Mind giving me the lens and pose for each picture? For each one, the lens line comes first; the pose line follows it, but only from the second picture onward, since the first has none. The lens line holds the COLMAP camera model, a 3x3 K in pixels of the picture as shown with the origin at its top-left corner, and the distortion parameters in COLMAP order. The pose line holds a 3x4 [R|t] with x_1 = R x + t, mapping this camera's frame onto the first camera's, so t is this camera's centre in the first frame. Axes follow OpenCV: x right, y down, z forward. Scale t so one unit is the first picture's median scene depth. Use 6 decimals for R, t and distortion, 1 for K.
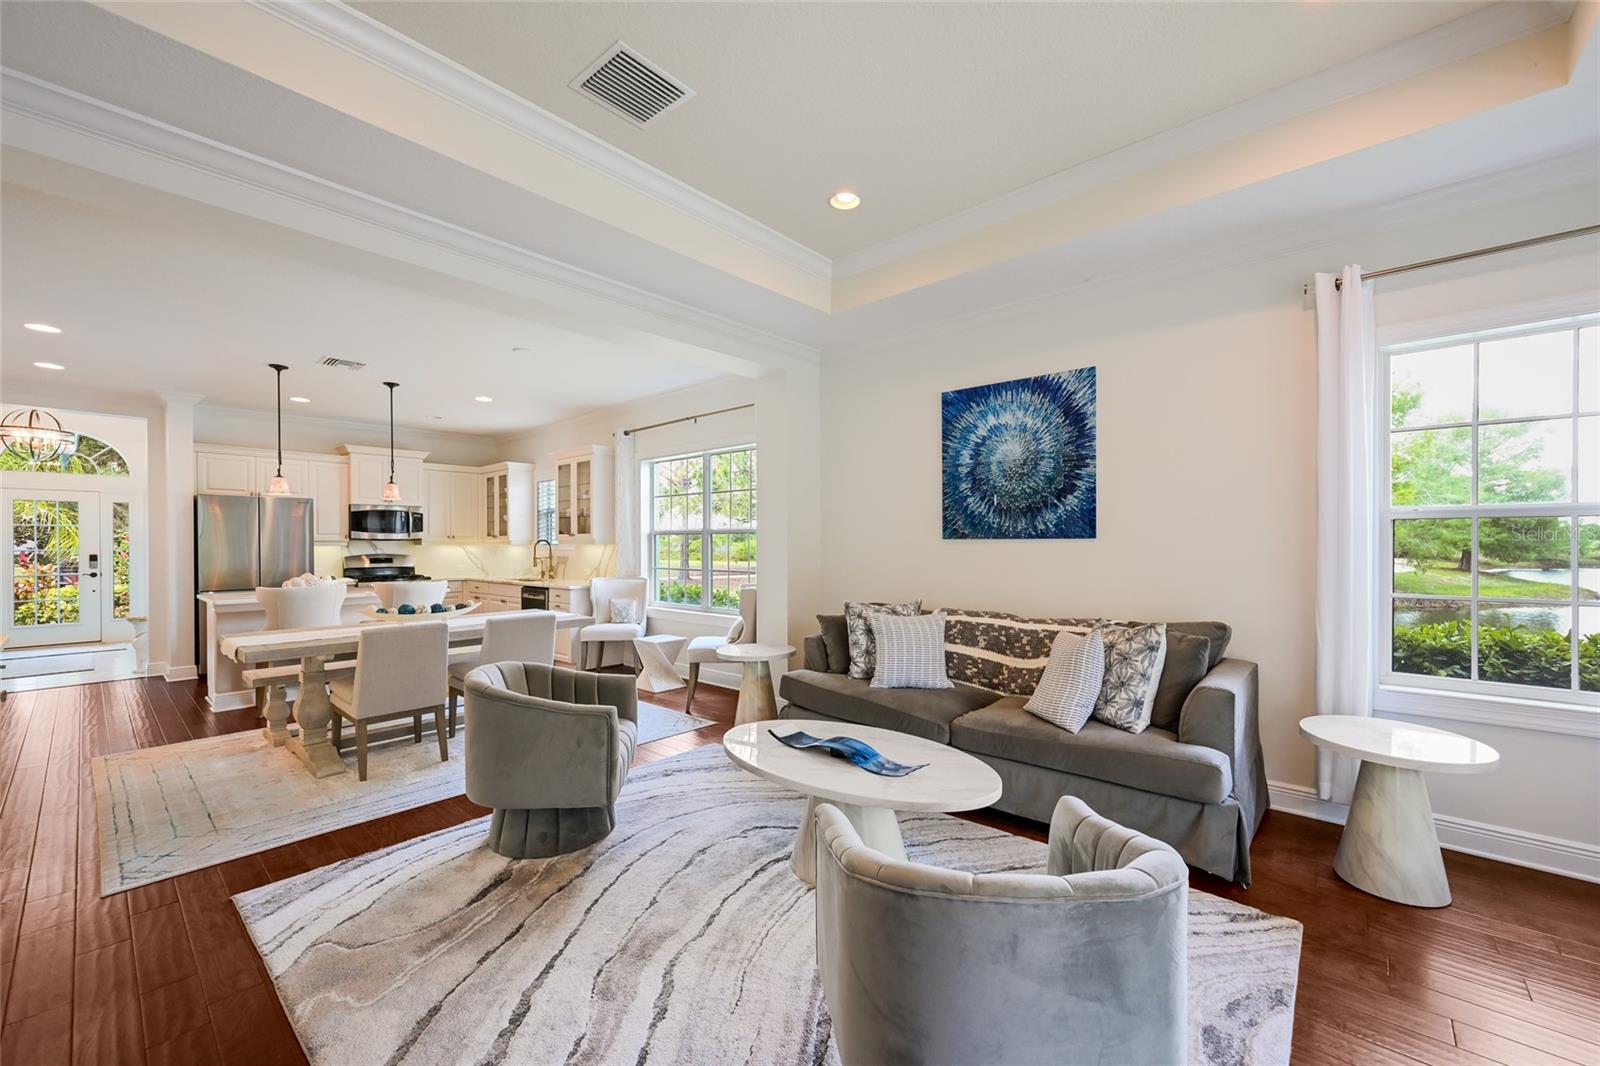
lens RADIAL K [[620.4, 0, 805.7], [0, 620.4, 540.6], [0, 0, 1]] dist [-0.022320, -0.000048]
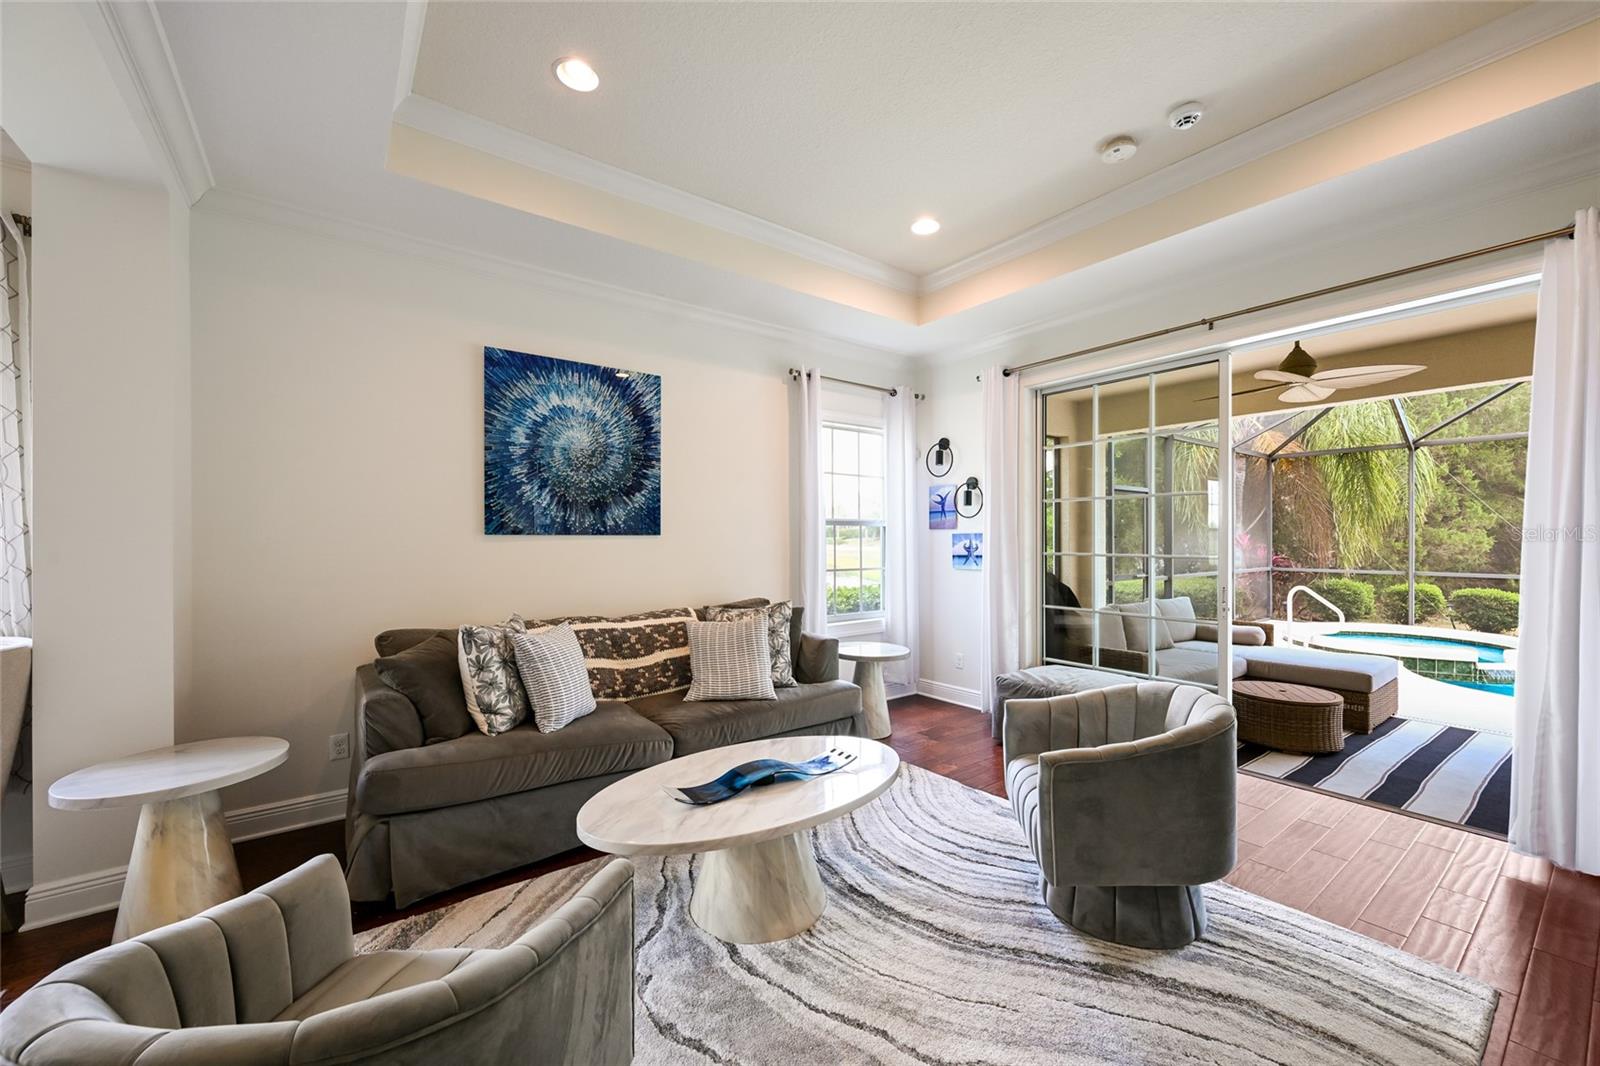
lens RADIAL K [[620.4, 0, 805.7], [0, 620.4, 540.6], [0, 0, 1]] dist [-0.022320, -0.000048]
pose [[0.196903, 0.000906, 0.980422, -0.516896], [-0.000702, 0.999999, -0.000783, 0.006095], [-0.980423, -0.000534, 0.196904, 0.510590]]
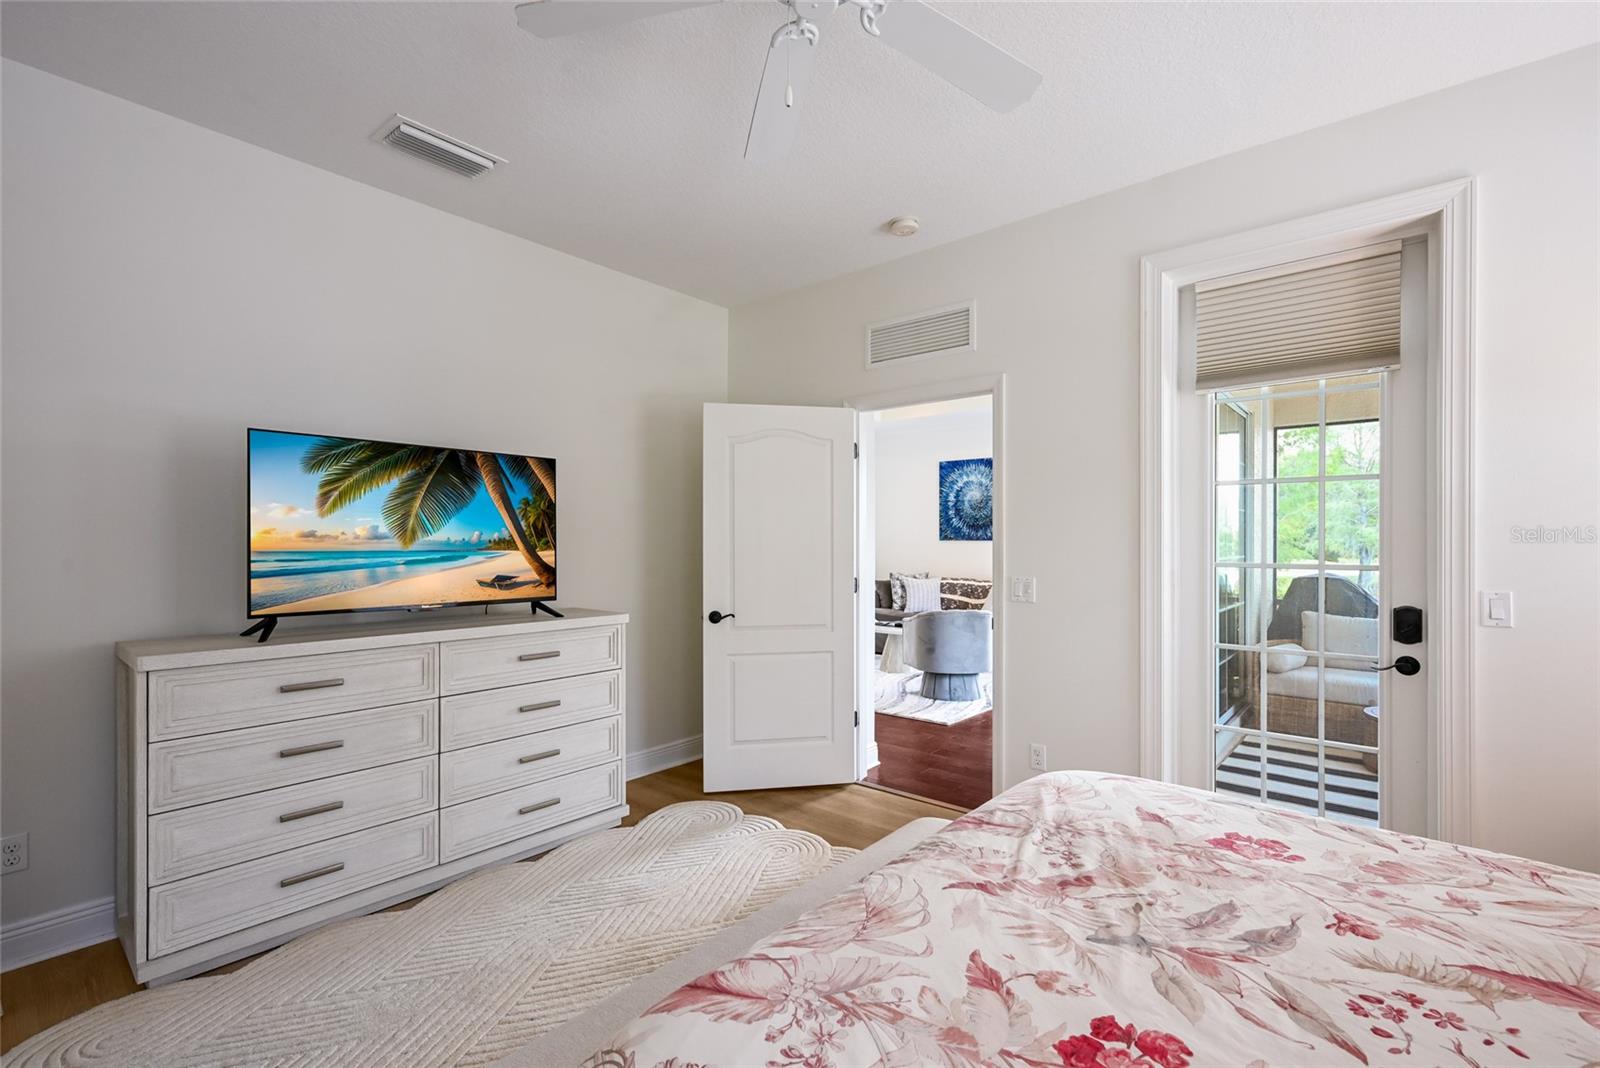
lens RADIAL K [[709.9, 0, 800.0], [0, 709.9, 534.0], [0, 0, 1]] dist [-0.000282, -0.000065]
pose [[0.999865, 0.002232, 0.016288, -0.260972], [-0.002130, 0.999978, -0.006302, -0.008672], [-0.016302, 0.006267, 0.999847, -1.260827]]
